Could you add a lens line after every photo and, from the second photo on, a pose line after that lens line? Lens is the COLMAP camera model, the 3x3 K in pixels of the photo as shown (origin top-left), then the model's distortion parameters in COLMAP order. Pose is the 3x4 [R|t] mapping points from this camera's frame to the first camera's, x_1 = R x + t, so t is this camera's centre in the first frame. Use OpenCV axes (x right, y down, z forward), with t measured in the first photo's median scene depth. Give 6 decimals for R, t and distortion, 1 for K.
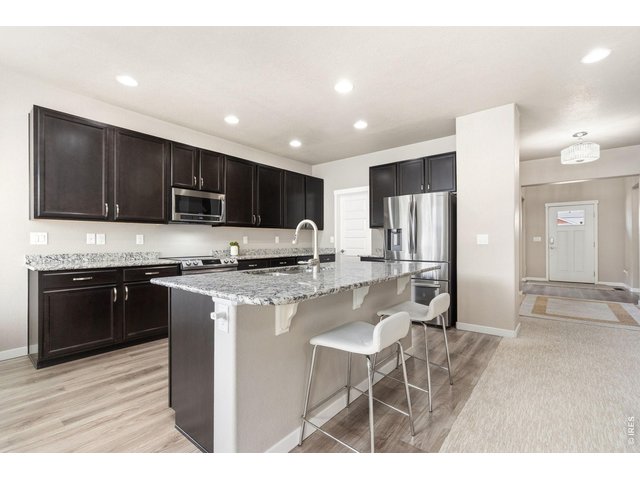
lens RADIAL K [[291.0, 0, 313.3], [0, 291.0, 239.8], [0, 0, 1]] dist [-0.003442, 0.000120]
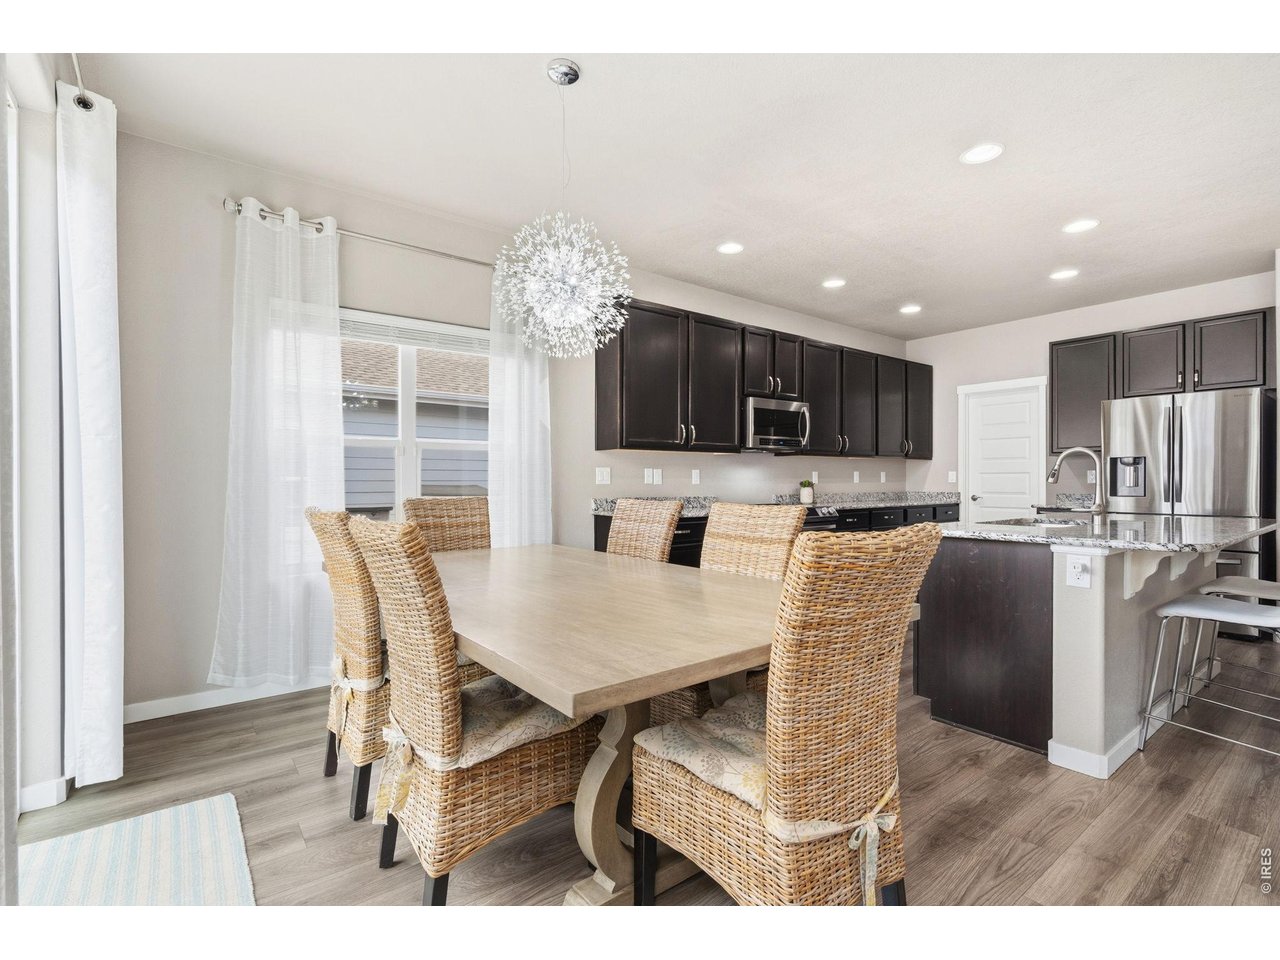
lens RADIAL K [[582.0, 0, 650.5], [0, 582.0, 483.7], [0, 0, 1]] dist [-0.003442, 0.000120]
pose [[0.973295, 0.001109, -0.229554, -0.310717], [0.001039, 0.999957, 0.009239, 0.001610], [0.229555, -0.009231, 0.973252, -0.245933]]
